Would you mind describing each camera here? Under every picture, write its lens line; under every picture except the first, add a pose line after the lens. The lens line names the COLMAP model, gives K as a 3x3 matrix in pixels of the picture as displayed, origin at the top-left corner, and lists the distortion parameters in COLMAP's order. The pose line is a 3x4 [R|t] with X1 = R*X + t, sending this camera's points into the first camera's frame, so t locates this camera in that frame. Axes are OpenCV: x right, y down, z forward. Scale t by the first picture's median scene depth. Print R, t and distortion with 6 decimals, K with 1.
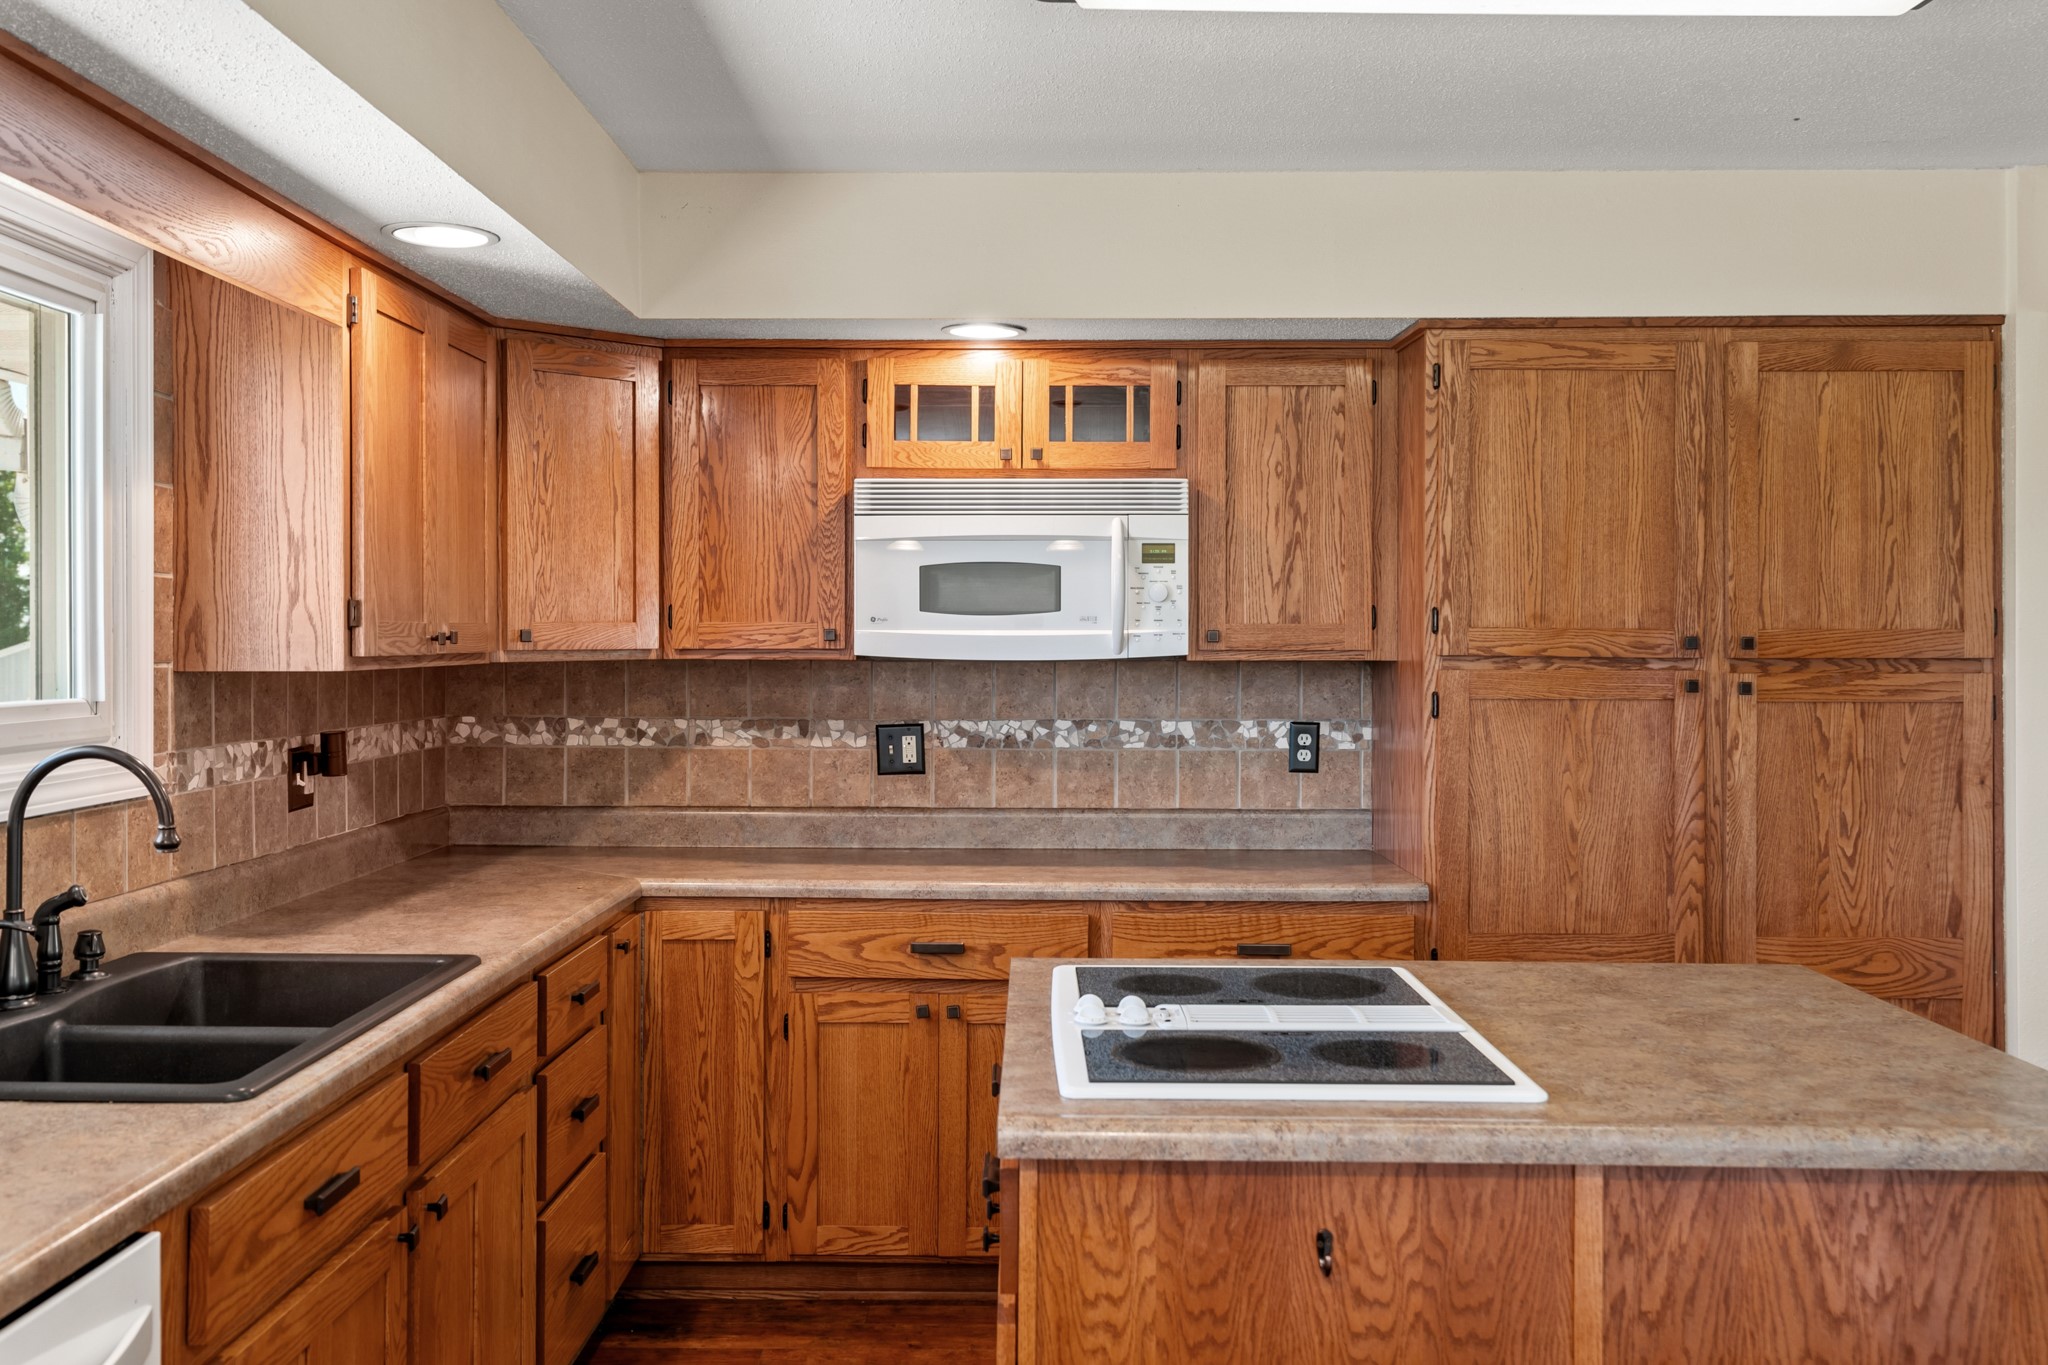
lens RADIAL K [[1767.8, 0, 1021.9], [0, 1767.8, 667.5], [0, 0, 1]] dist [-0.000890, 0.004470]
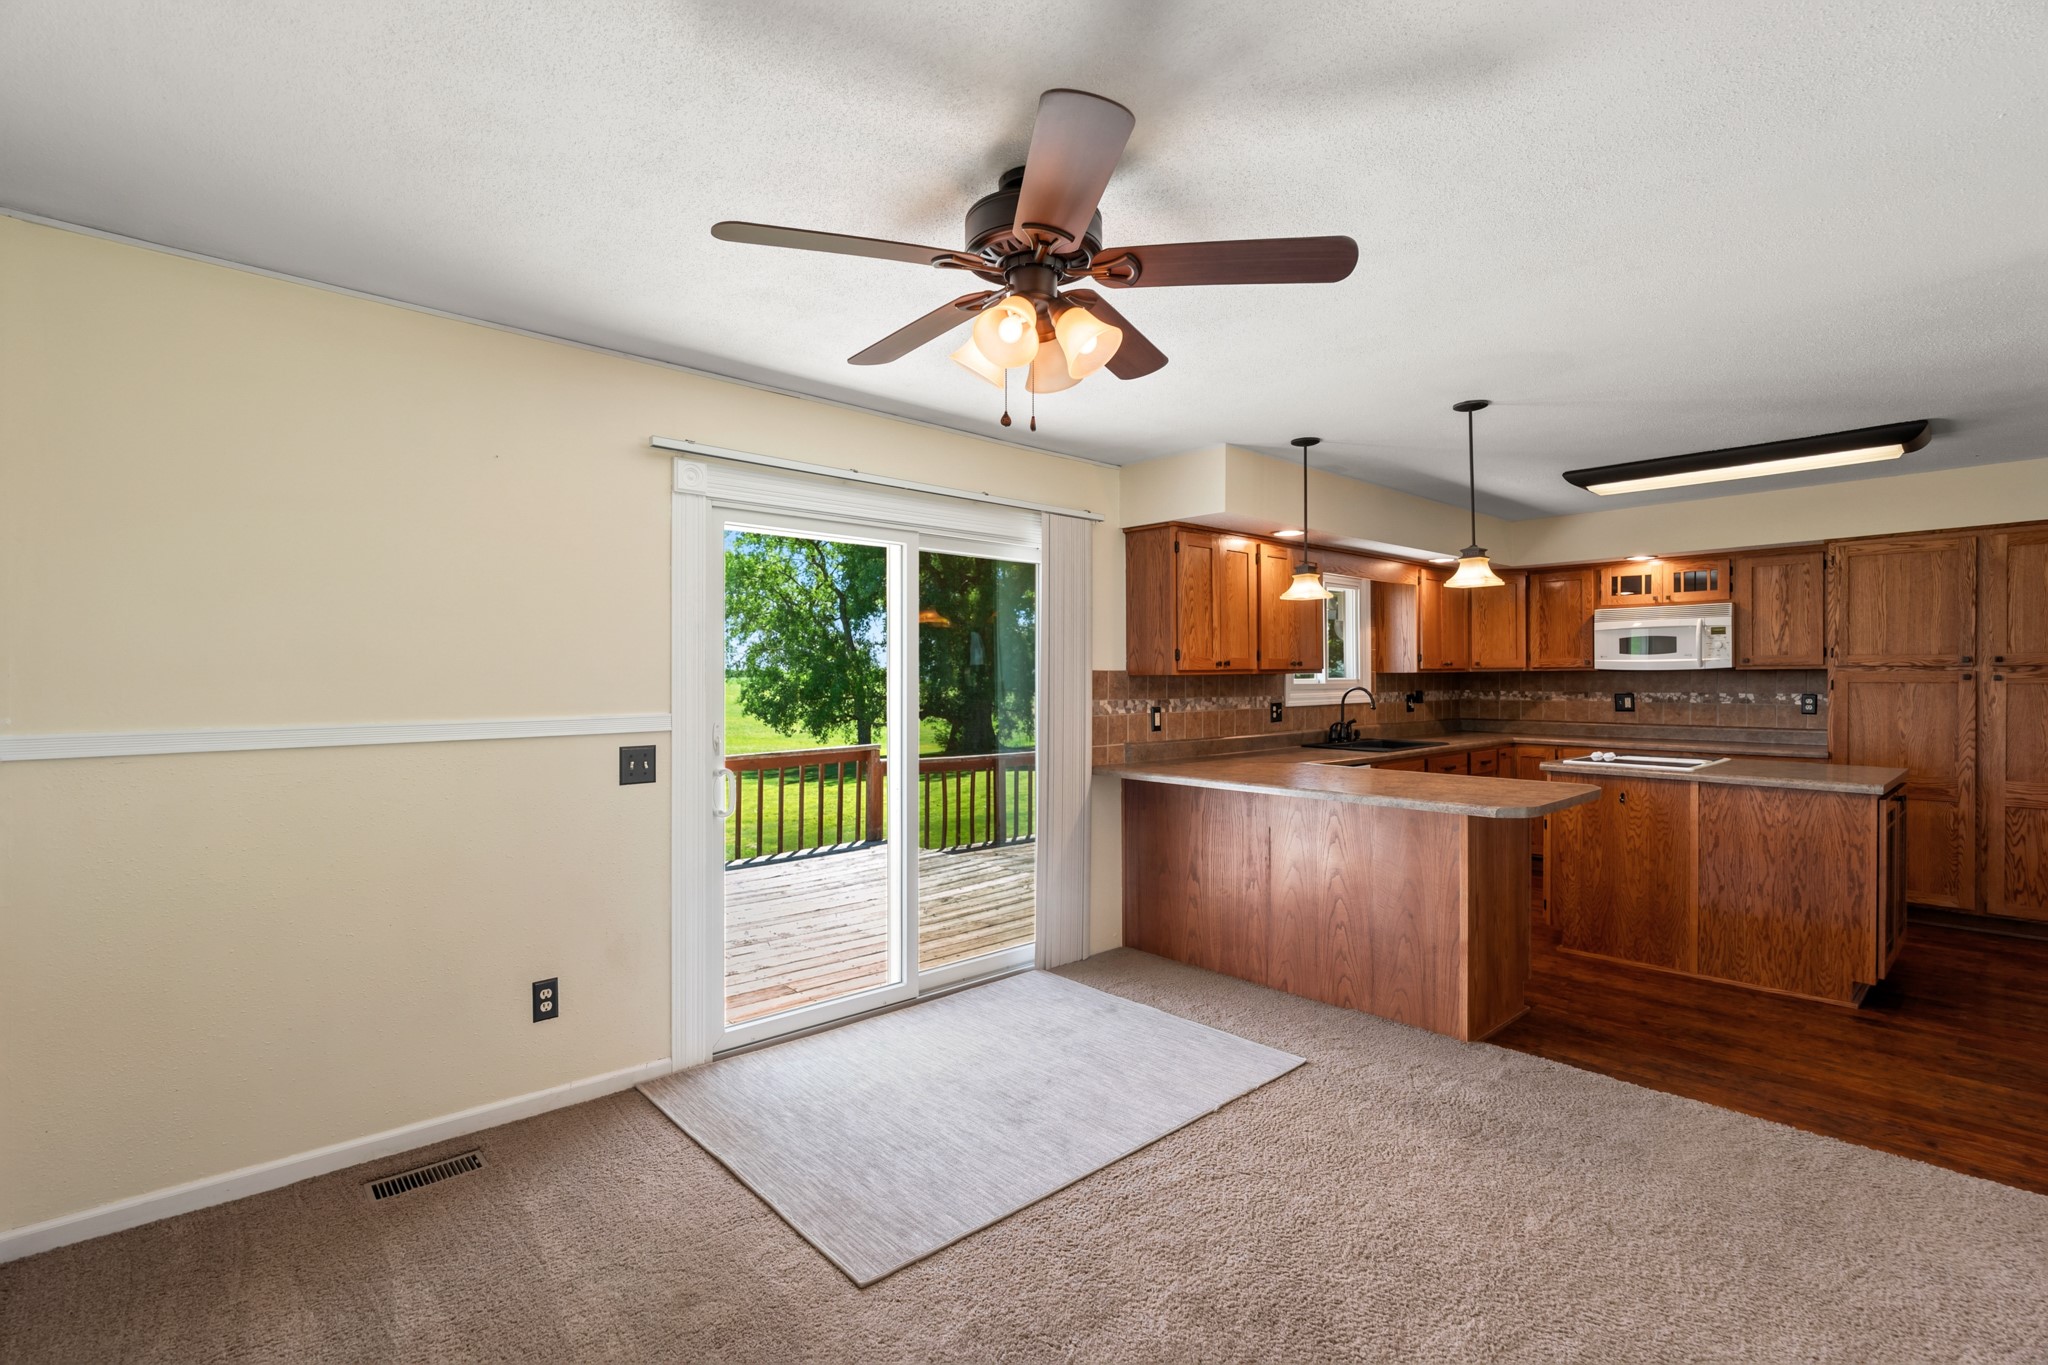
lens RADIAL K [[943.3, 0, 1020.8], [0, 943.3, 676.5], [0, 0, 1]] dist [-0.004289, -0.000442]
pose [[0.682105, -0.005334, -0.731235, 0.409835], [-0.005489, 0.999908, -0.012414, 0.031314], [0.731234, 0.012481, 0.682013, -0.804840]]
